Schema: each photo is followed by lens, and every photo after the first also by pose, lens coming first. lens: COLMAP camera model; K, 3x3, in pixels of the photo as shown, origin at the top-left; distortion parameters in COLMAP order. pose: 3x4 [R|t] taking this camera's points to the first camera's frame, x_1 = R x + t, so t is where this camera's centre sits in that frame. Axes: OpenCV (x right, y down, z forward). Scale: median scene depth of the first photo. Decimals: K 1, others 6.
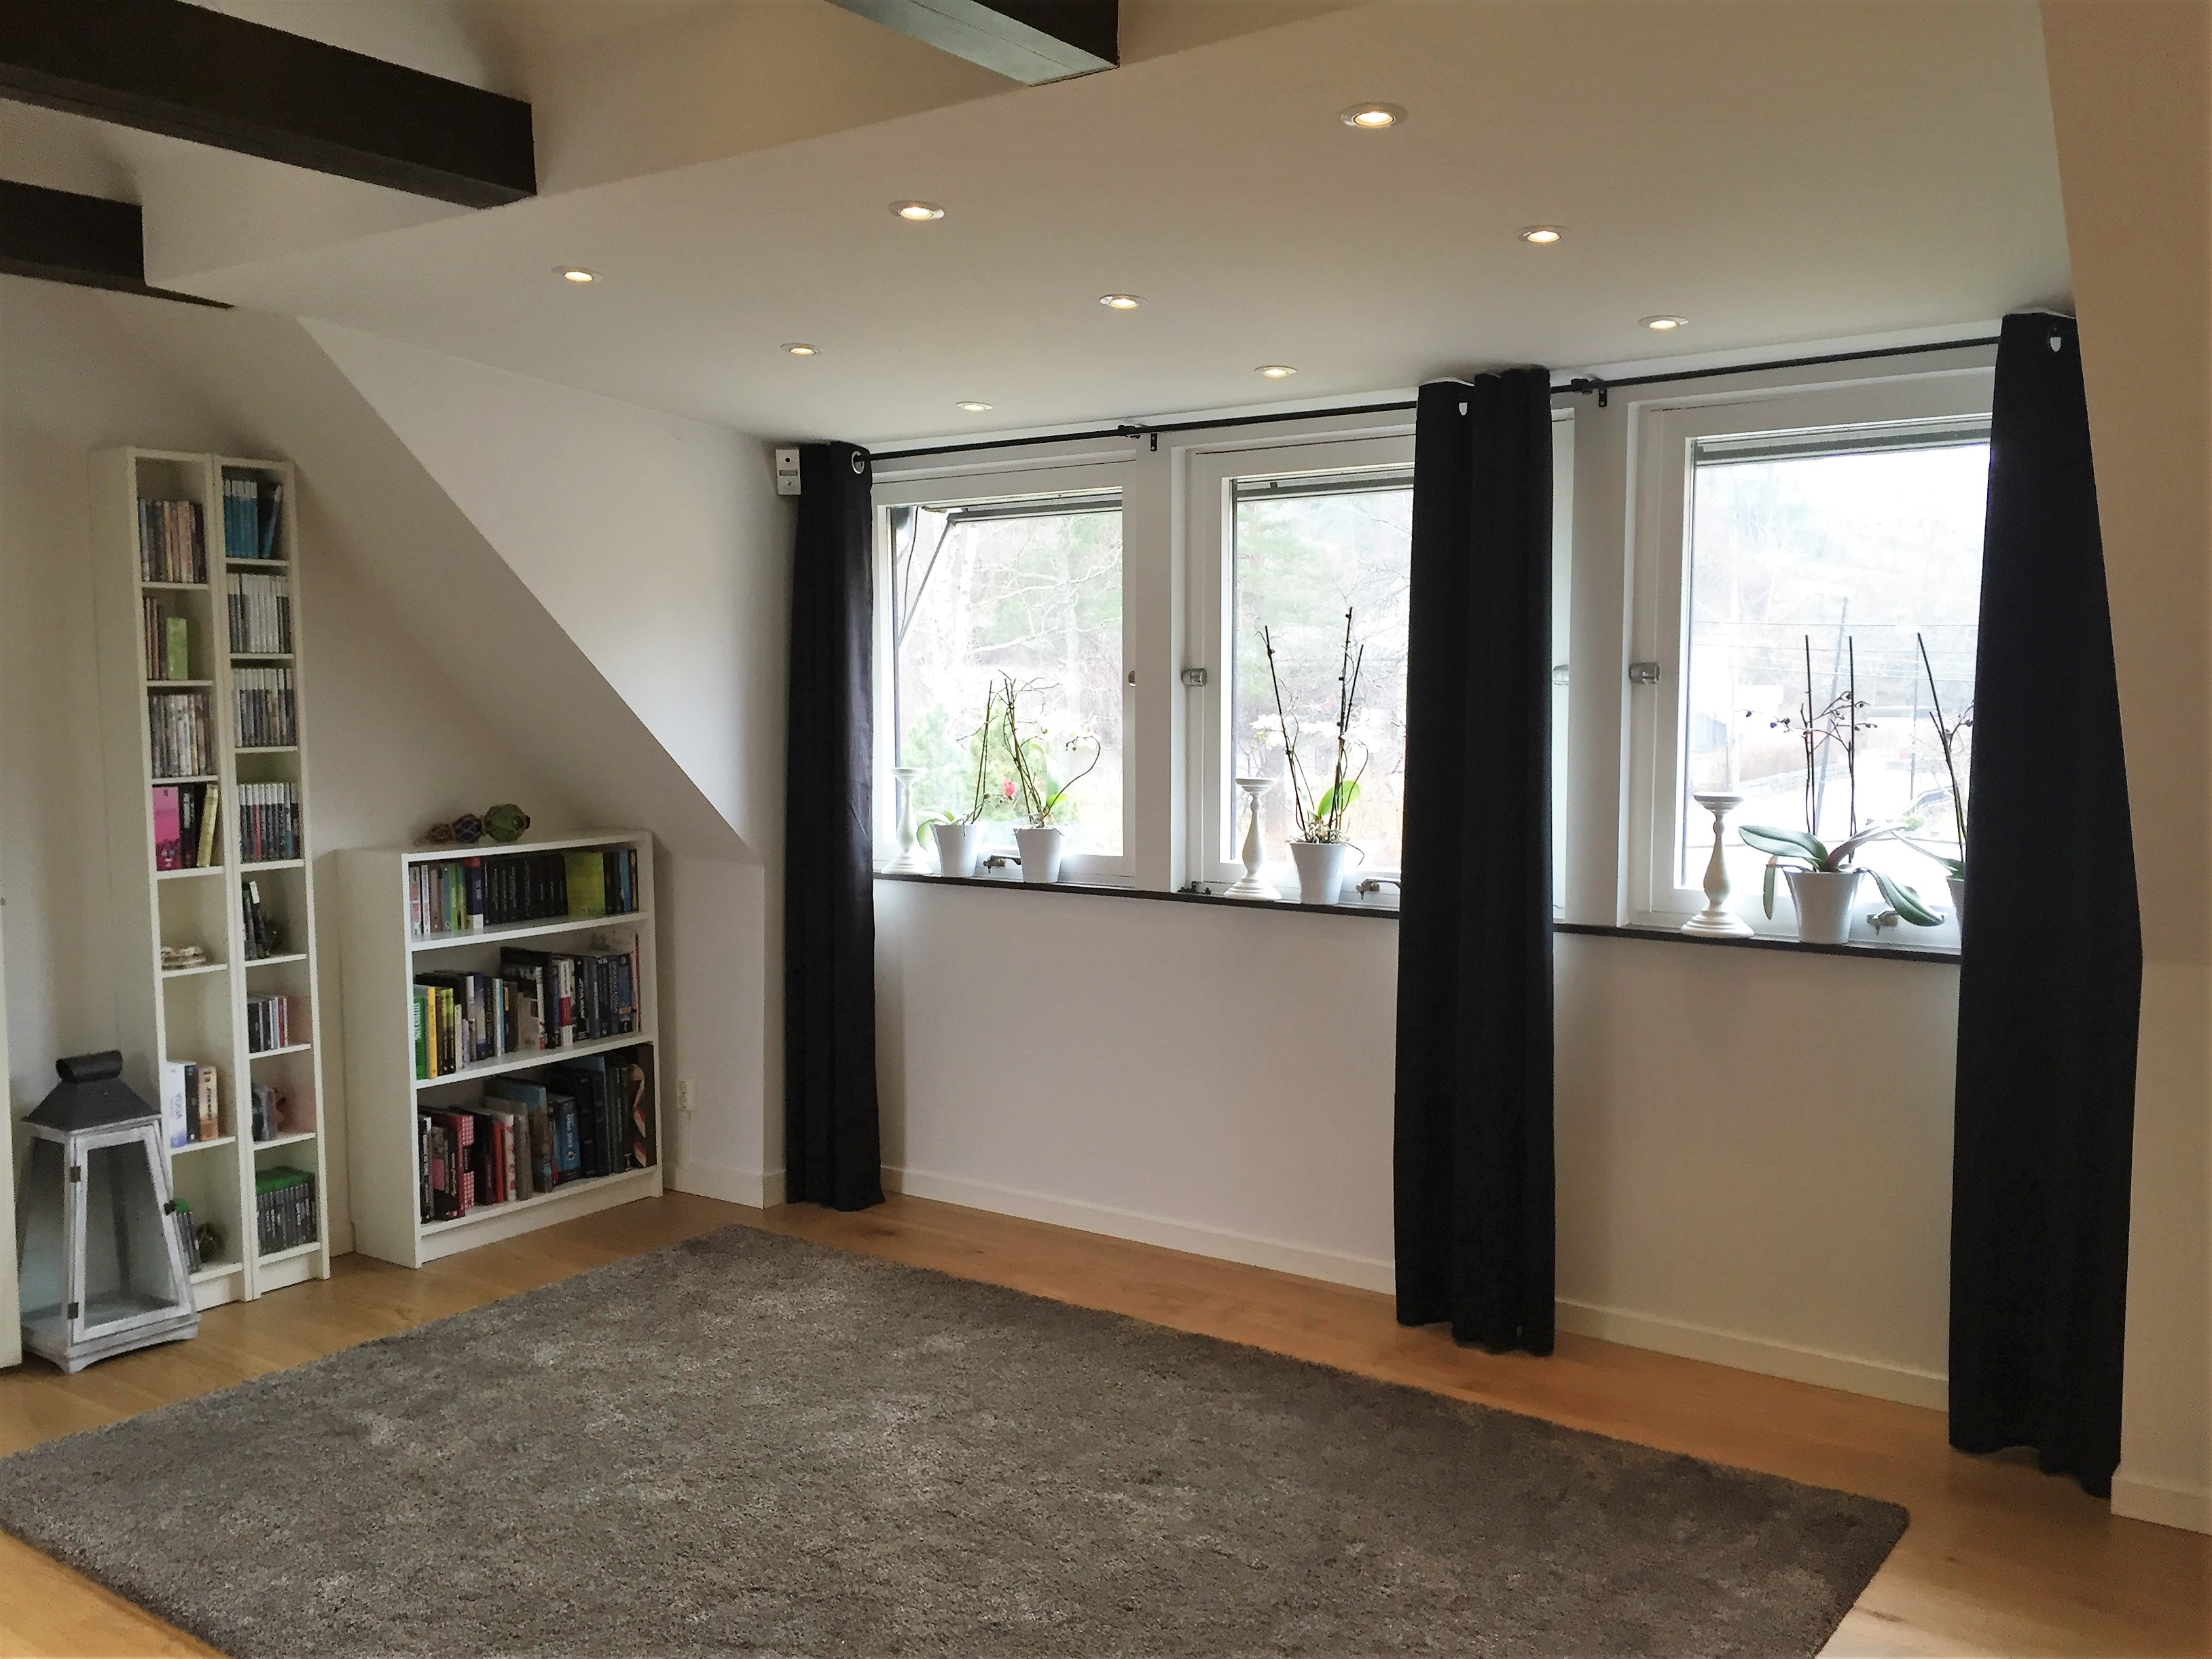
lens RADIAL K [[1942.2, 0, 1106.0], [0, 1942.2, 823.3], [0, 0, 1]] dist [0.035974, -0.024767]
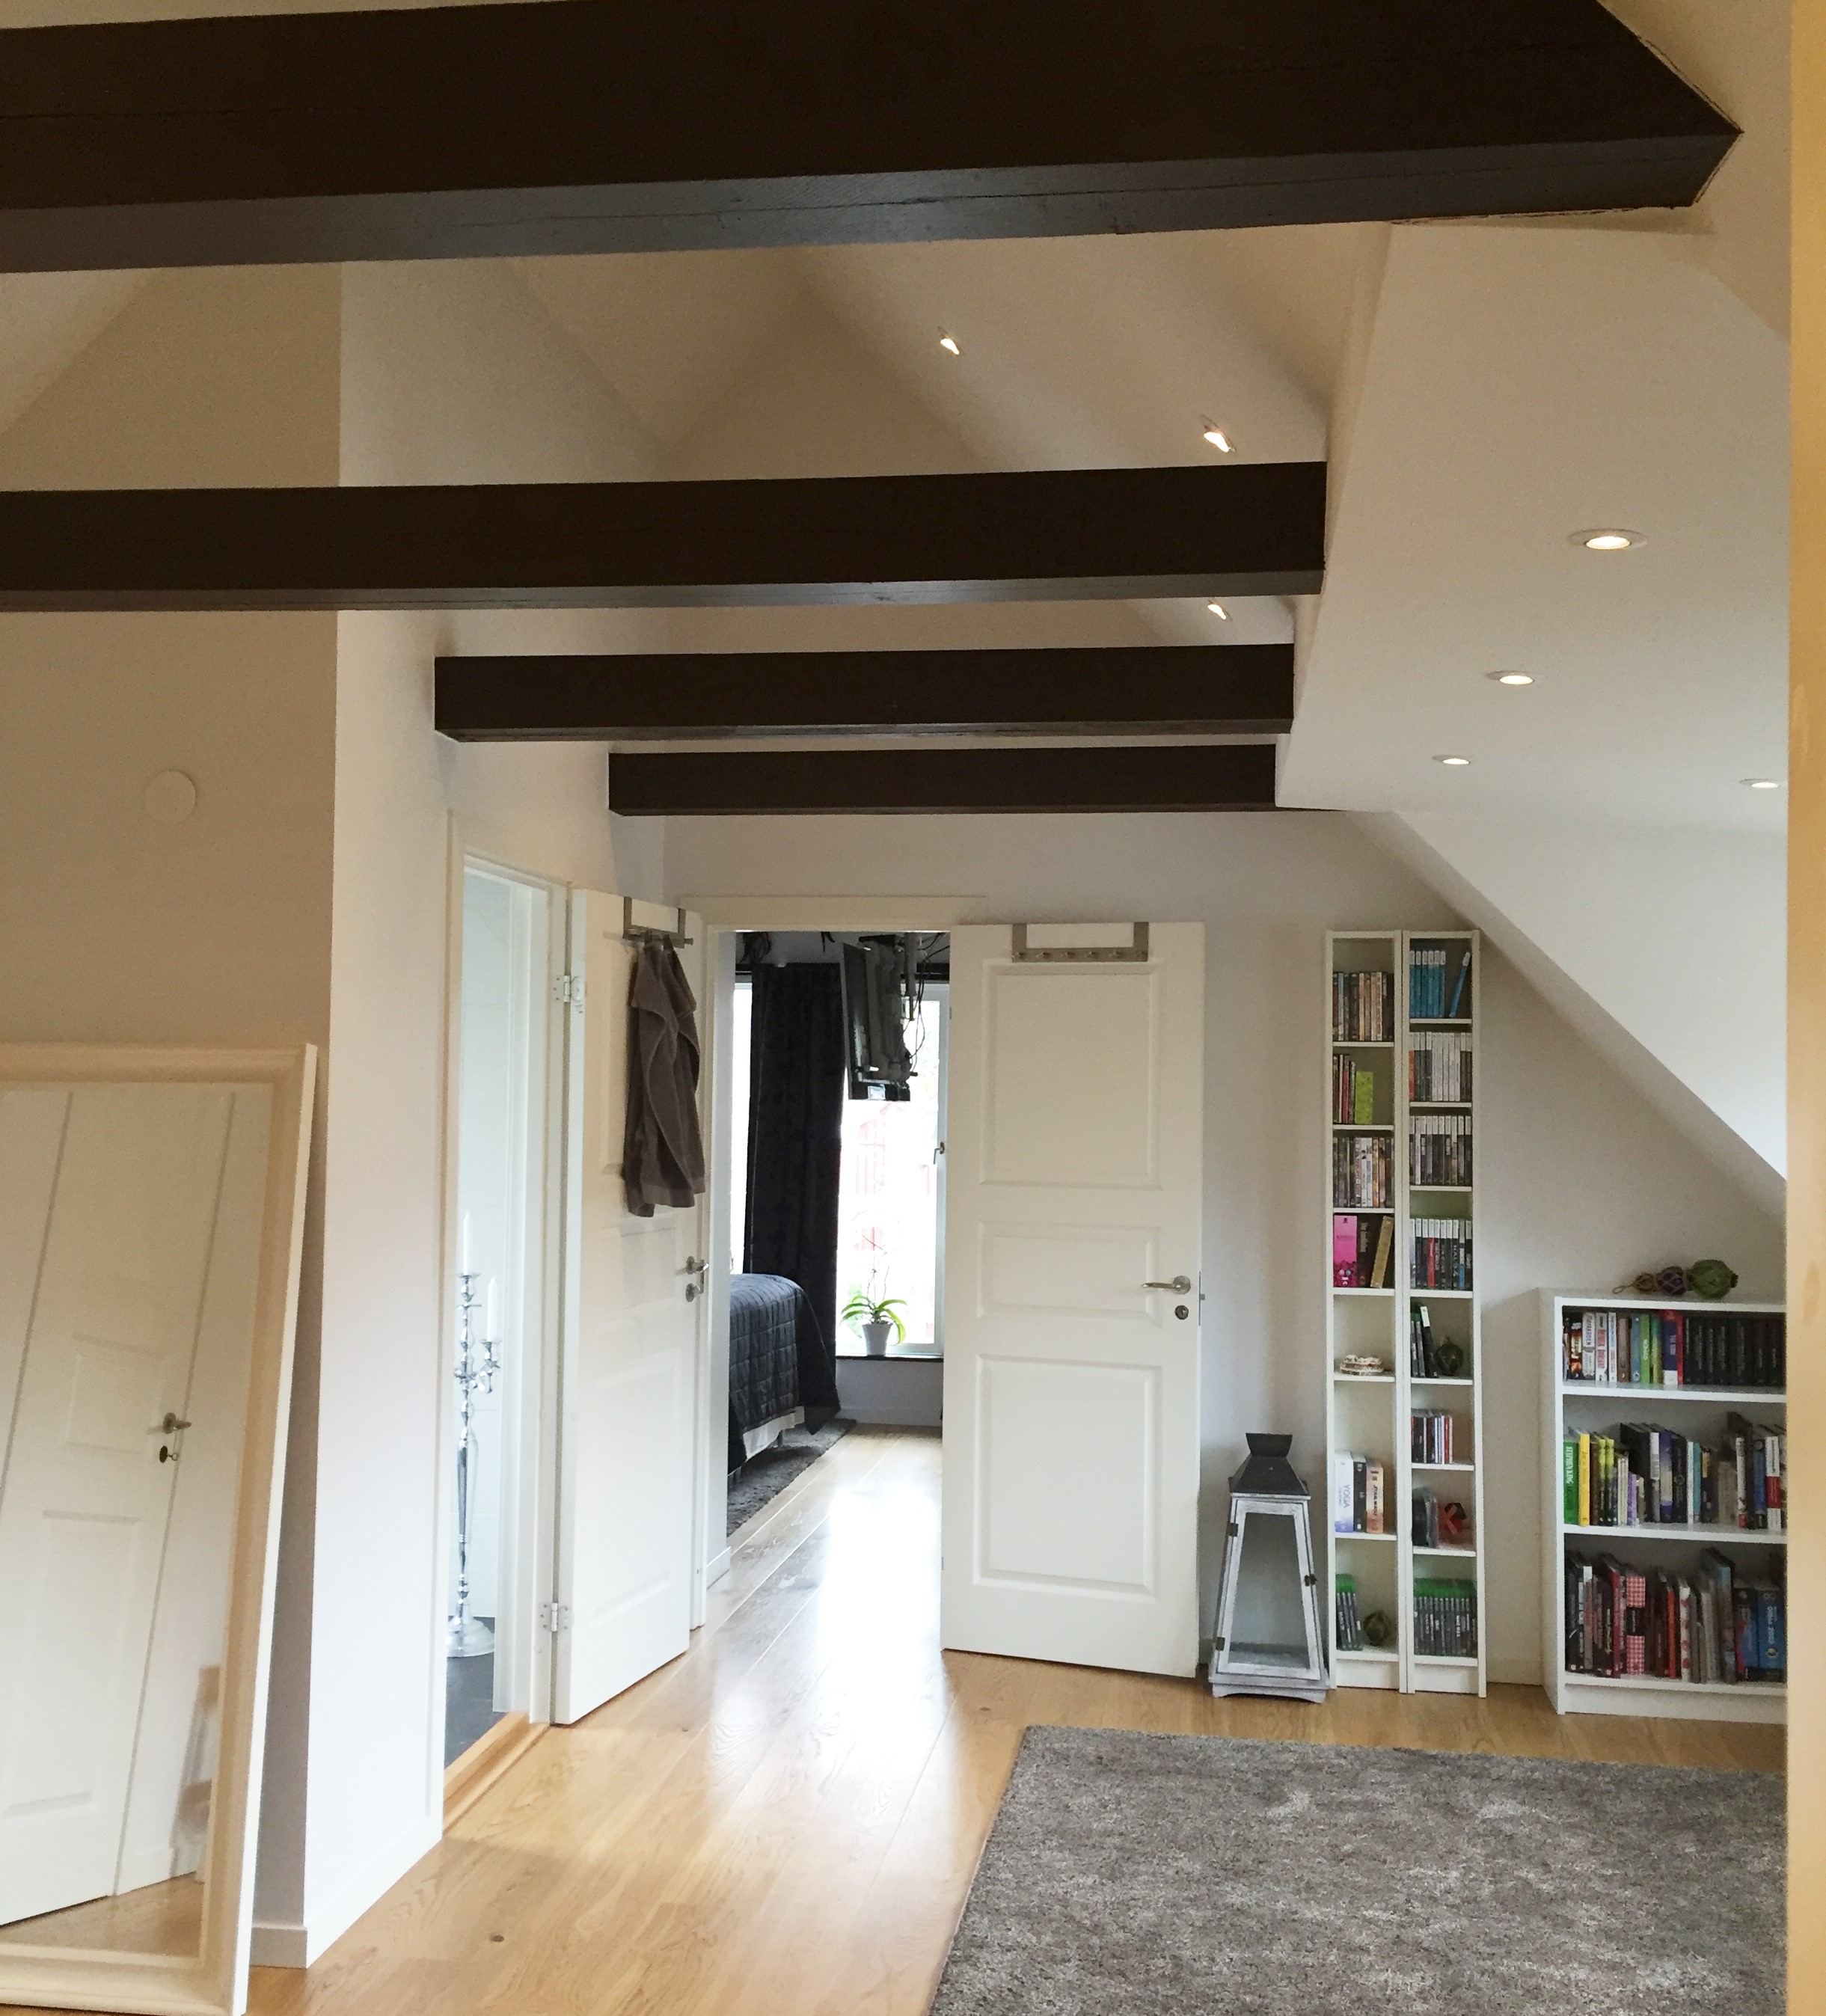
lens RADIAL K [[2118.4, 0, 911.6], [0, 2118.4, 1011.0], [0, 0, 1]] dist [0.087758, 0.000000]
pose [[0.460268, -0.022859, -0.887486, 0.512506], [-0.080837, 0.994437, -0.067537, -0.031975], [0.884092, 0.102827, 0.455859, 0.171767]]
